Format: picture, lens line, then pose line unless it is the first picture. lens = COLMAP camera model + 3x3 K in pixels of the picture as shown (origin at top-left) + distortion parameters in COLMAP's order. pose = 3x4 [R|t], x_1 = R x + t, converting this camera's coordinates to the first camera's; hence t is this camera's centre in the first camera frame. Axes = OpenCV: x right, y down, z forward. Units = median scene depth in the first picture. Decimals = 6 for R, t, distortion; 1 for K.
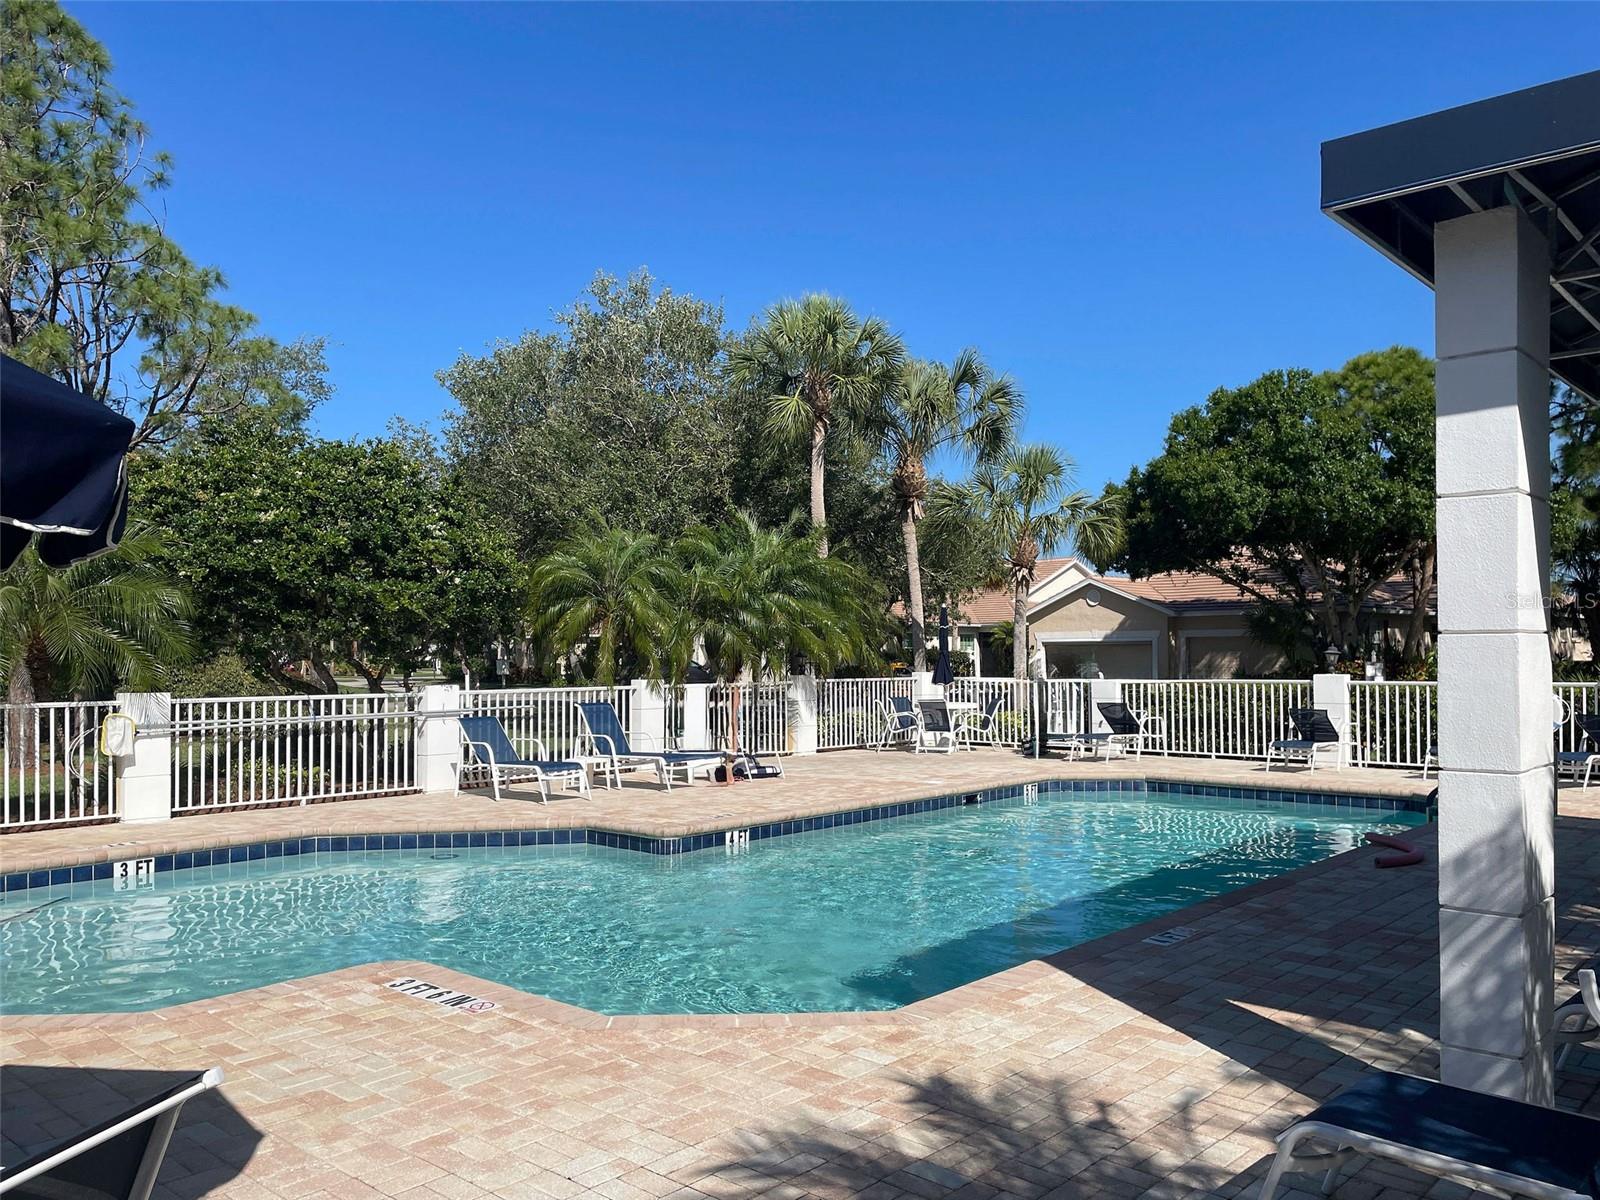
lens RADIAL K [[1245.5, 0, 798.4], [0, 1245.5, 588.4], [0, 0, 1]] dist [0.038473, -0.020391]
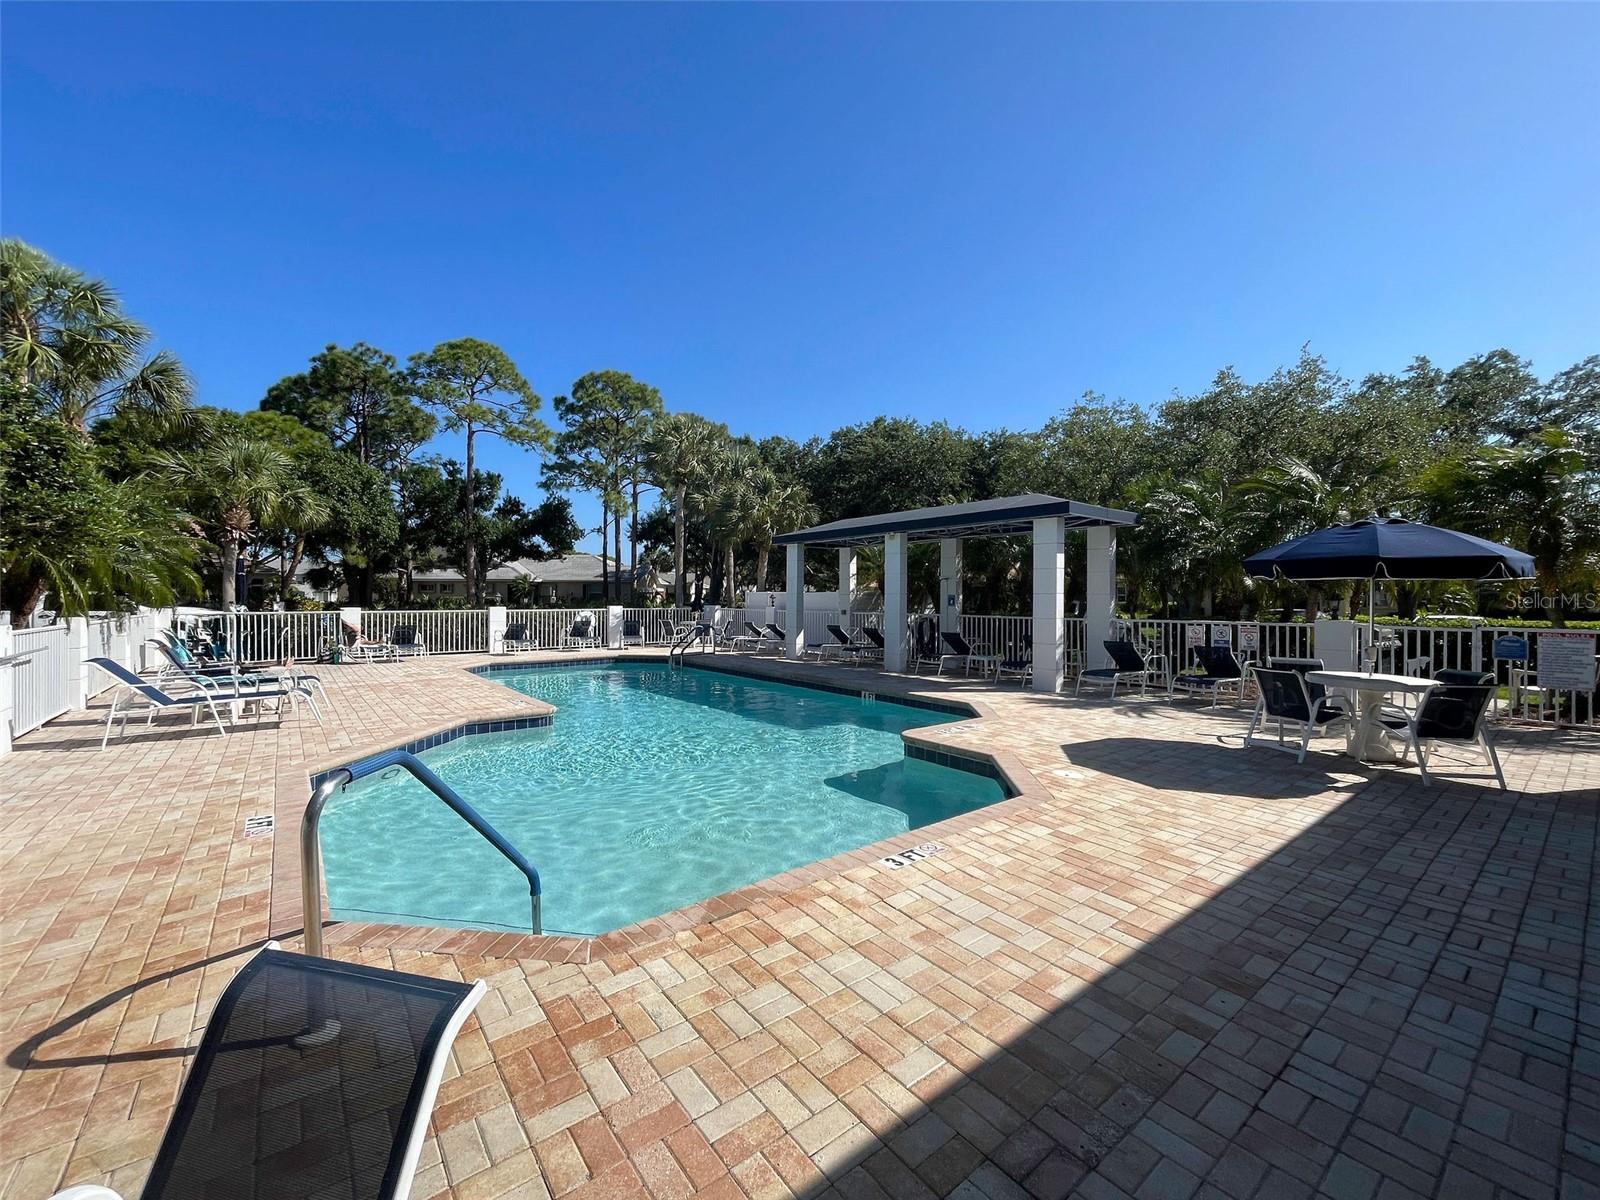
lens RADIAL K [[656.0, 0, 786.5], [0, 656.0, 592.4], [0, 0, 1]] dist [-0.004821, -0.000033]
pose [[0.177187, 0.013739, 0.984081, -1.472825], [-0.055751, 0.998437, -0.003902, 0.065306], [-0.982597, -0.054172, 0.177676, 0.974815]]
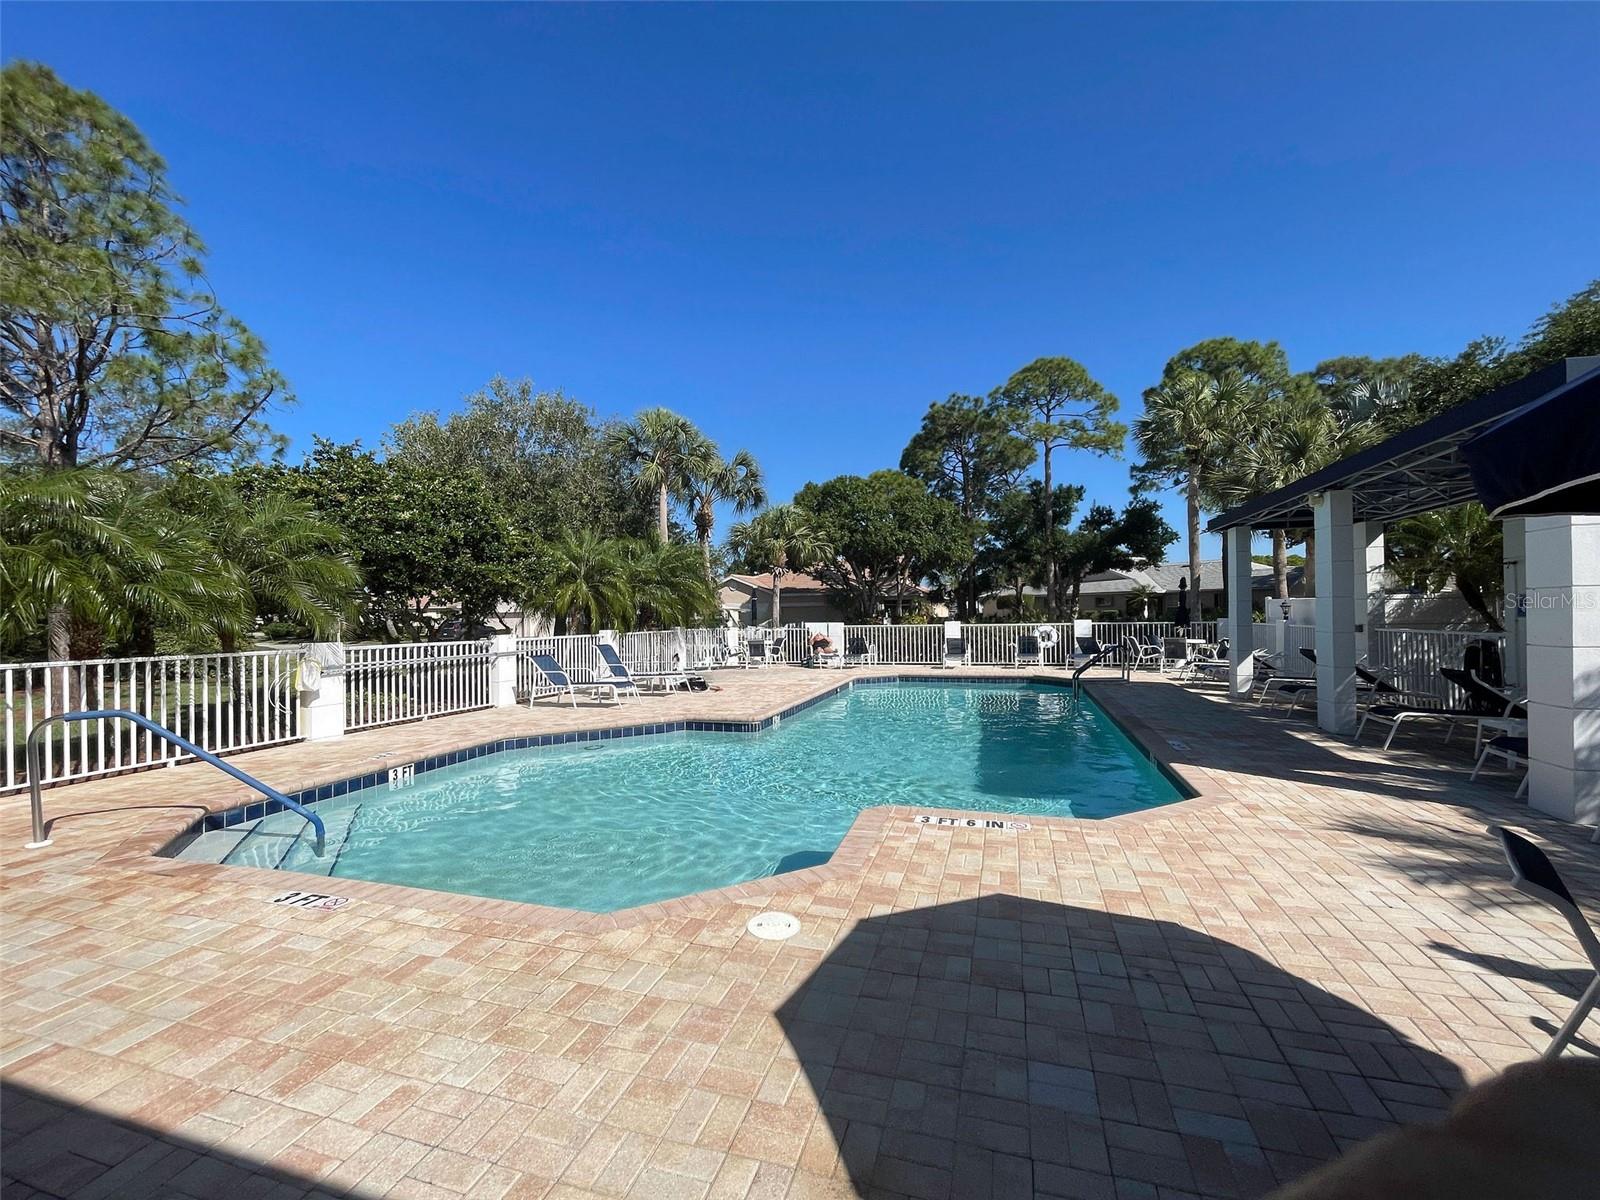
lens RADIAL K [[656.0, 0, 803.4], [0, 656.0, 605.9], [0, 0, 1]] dist [-0.004821, -0.000033]
pose [[0.903277, -0.001791, 0.429054, -0.778276], [-0.012831, 0.999431, 0.031184, 0.034078], [-0.428865, -0.033673, 0.902741, 0.352844]]
